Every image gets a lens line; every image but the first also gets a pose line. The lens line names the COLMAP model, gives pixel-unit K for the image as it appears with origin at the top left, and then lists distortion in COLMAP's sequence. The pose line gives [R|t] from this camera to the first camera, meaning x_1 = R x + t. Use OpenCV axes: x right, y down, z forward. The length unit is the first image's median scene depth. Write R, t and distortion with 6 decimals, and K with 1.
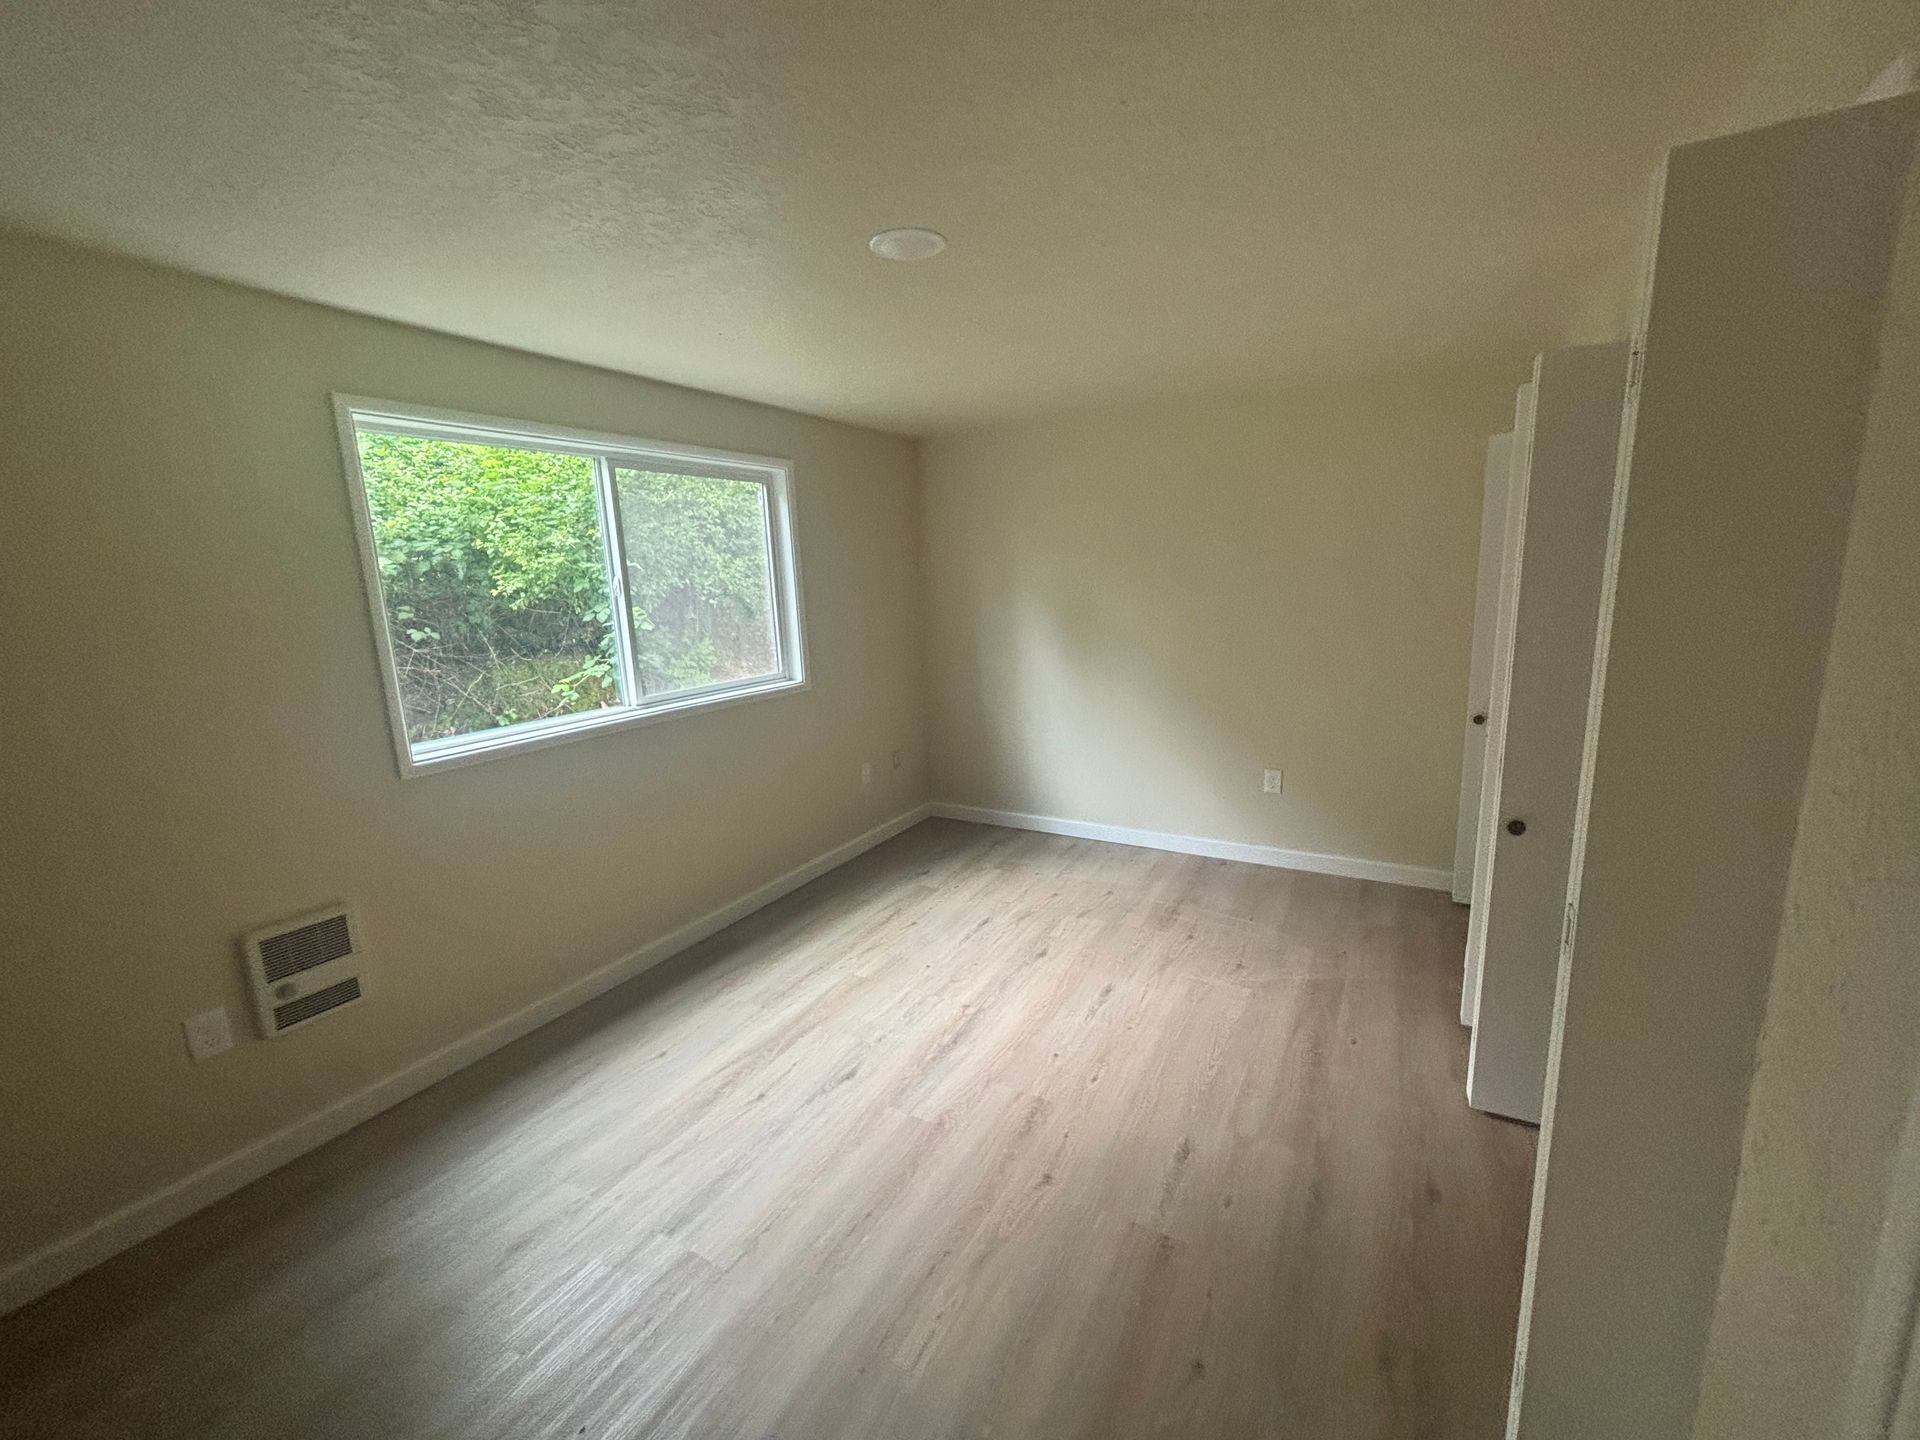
lens RADIAL K [[779.4, 0, 957.9], [0, 779.4, 719.3], [0, 0, 1]] dist [-0.001603, 0.000117]
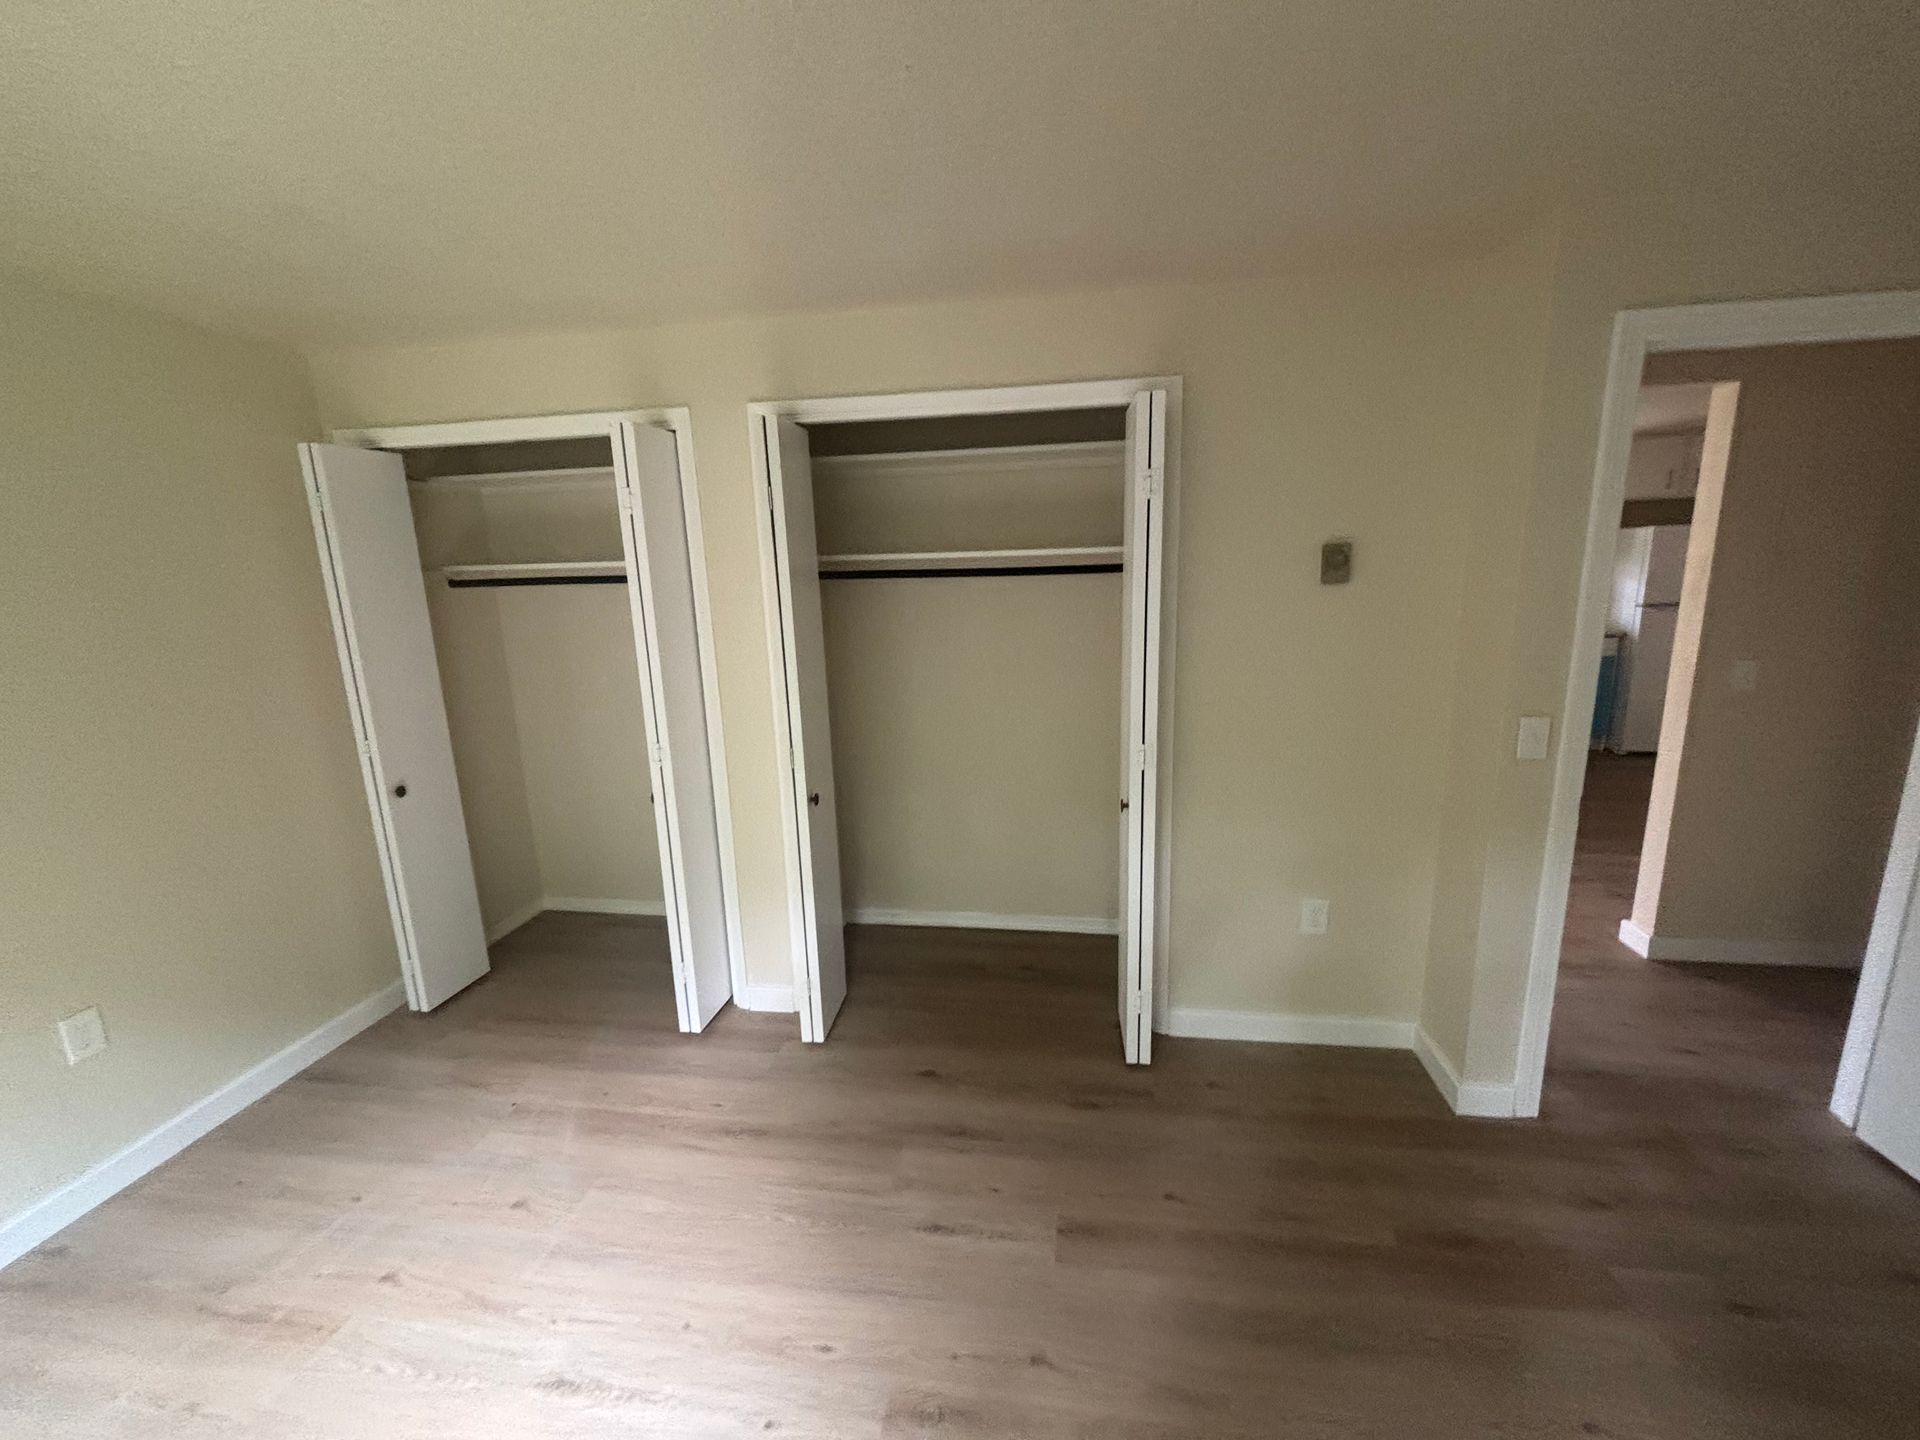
lens RADIAL K [[779.4, 0, 963.3], [0, 779.4, 726.0], [0, 0, 1]] dist [-0.001603, 0.000117]
pose [[-0.369569, -0.147292, 0.917455, -0.271759], [0.211469, 0.948116, 0.237398, -0.122924], [-0.904820, 0.281748, -0.319247, 0.637597]]
